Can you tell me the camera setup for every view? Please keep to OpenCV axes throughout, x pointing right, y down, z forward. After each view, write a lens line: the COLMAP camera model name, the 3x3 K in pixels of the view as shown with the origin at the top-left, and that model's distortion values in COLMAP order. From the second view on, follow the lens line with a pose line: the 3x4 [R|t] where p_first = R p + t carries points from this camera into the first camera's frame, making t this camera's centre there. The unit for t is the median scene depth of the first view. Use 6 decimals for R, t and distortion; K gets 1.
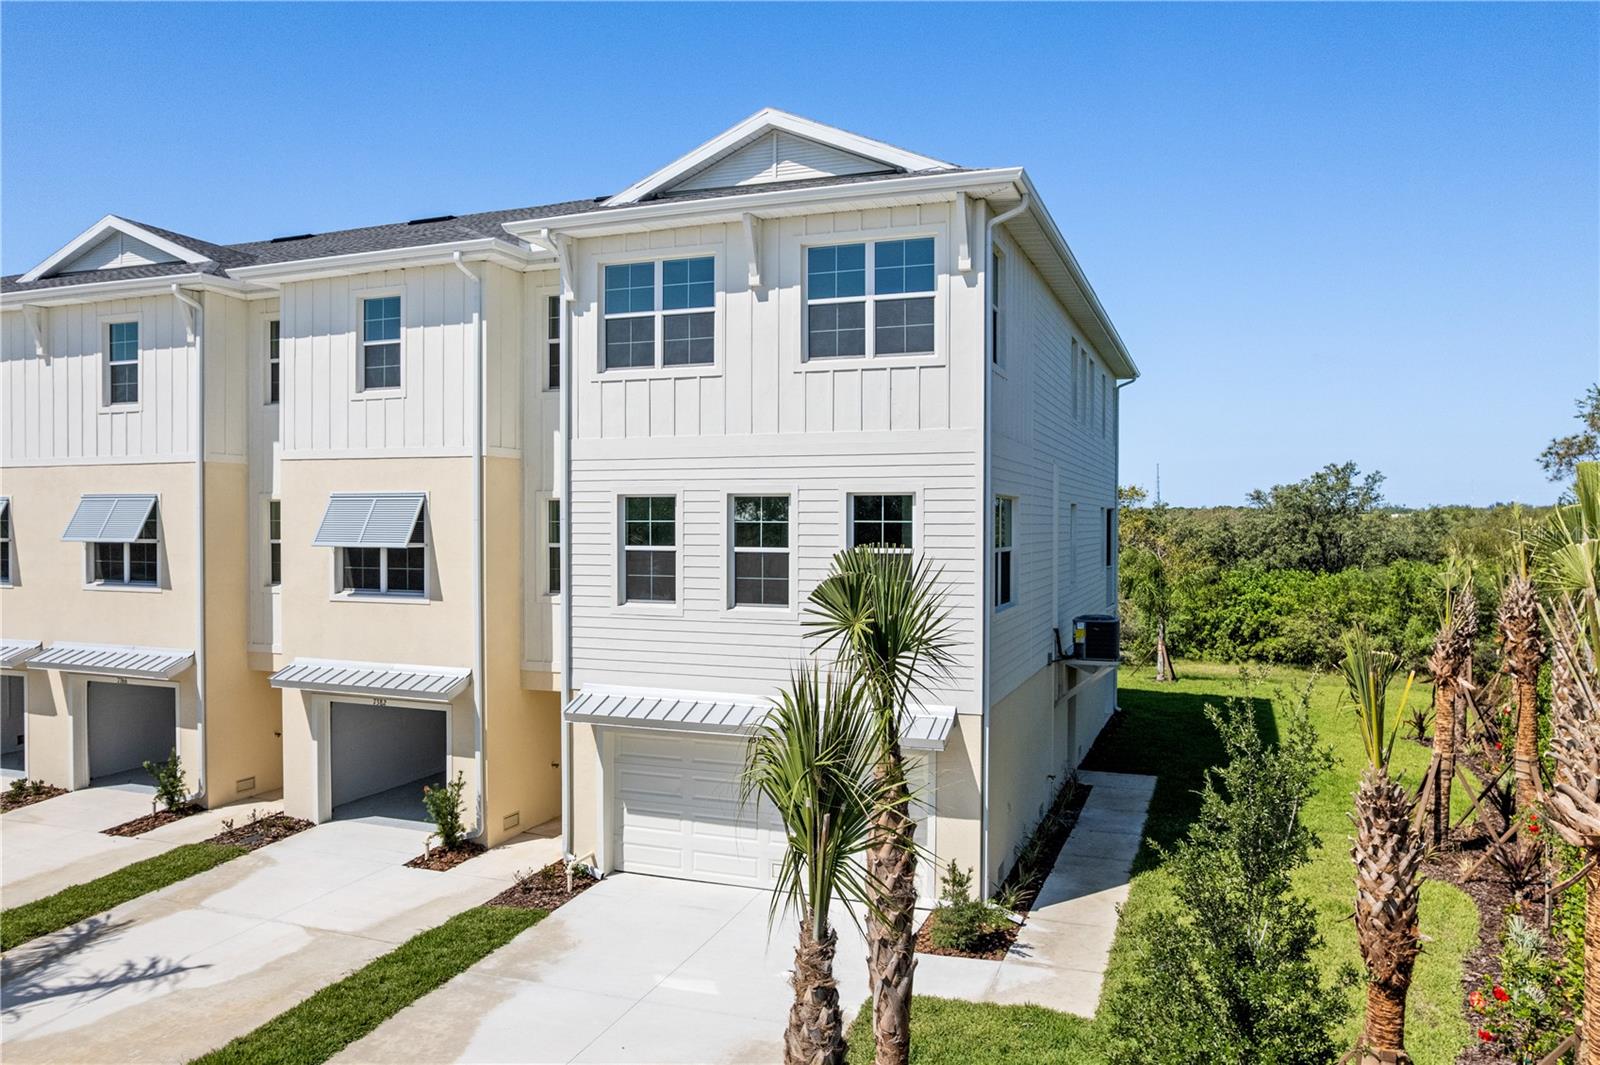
lens RADIAL K [[998.4, 0, 799.6], [0, 998.4, 536.1], [0, 0, 1]] dist [-0.039660, 0.020760]
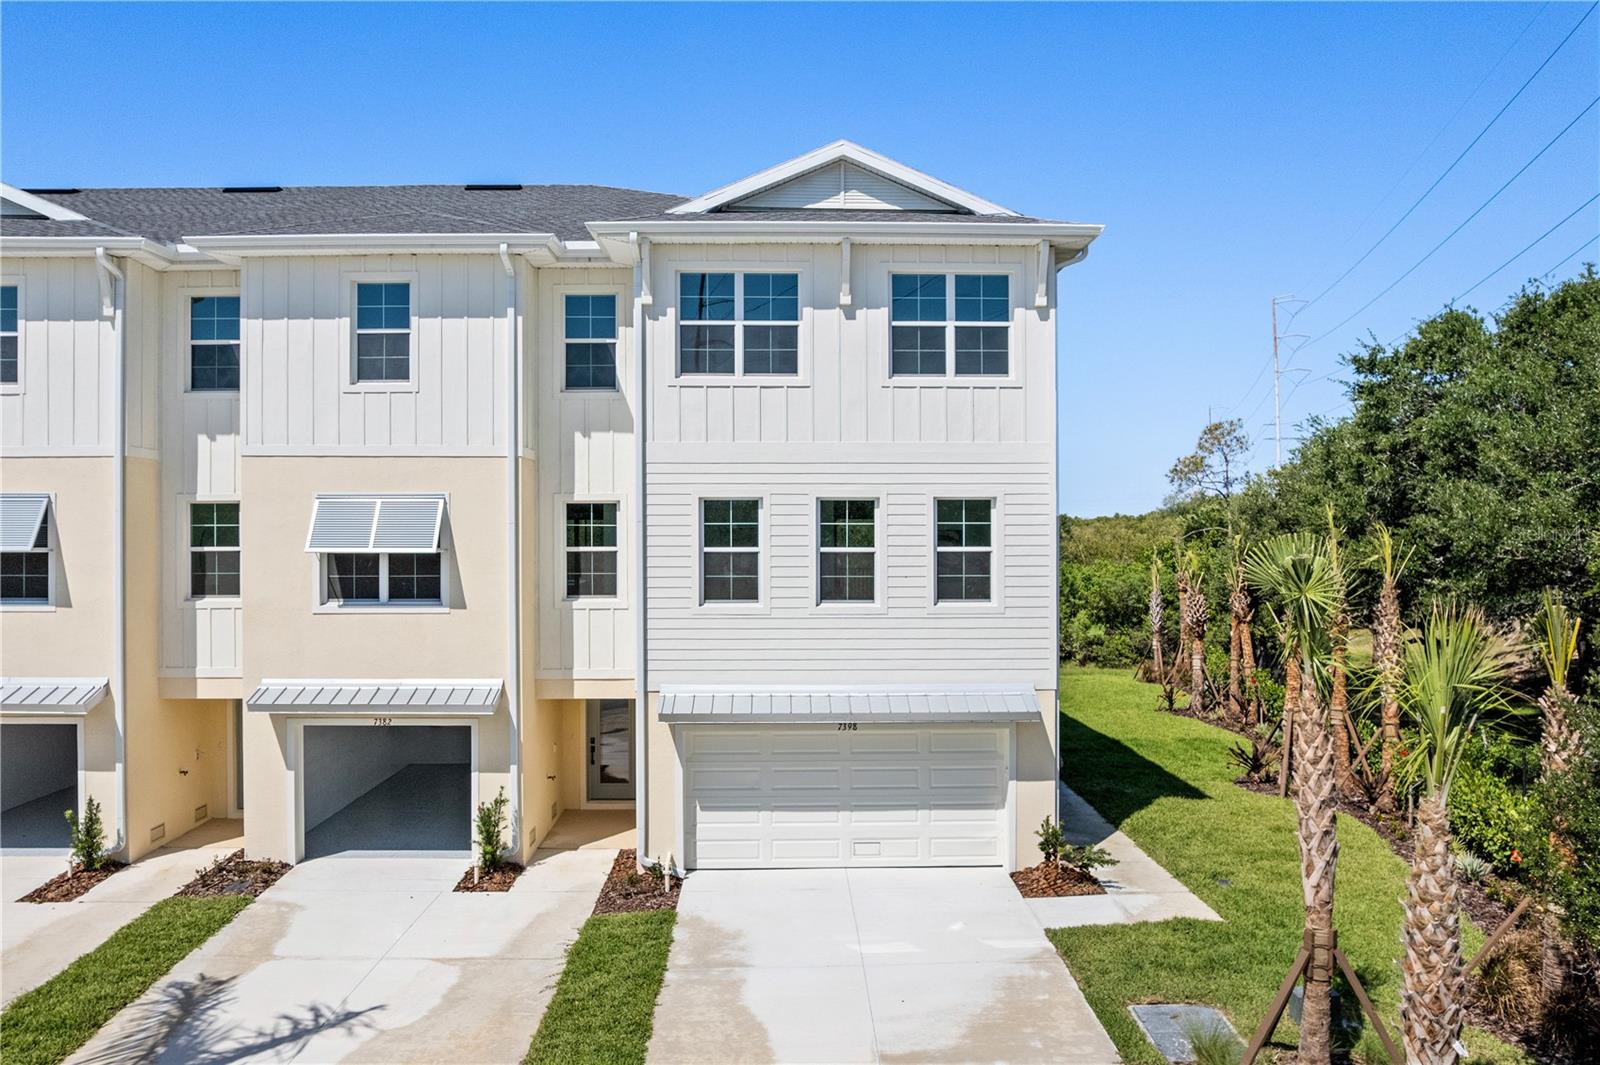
lens RADIAL K [[1016.4, 0, 800.0], [0, 1016.4, 532.5], [0, 0, 1]] dist [-0.028123, -0.000018]
pose [[0.943320, -0.003544, 0.331866, -0.431408], [0.008259, 0.999884, -0.012797, 0.008502], [-0.331782, 0.014813, 0.943240, -0.016140]]
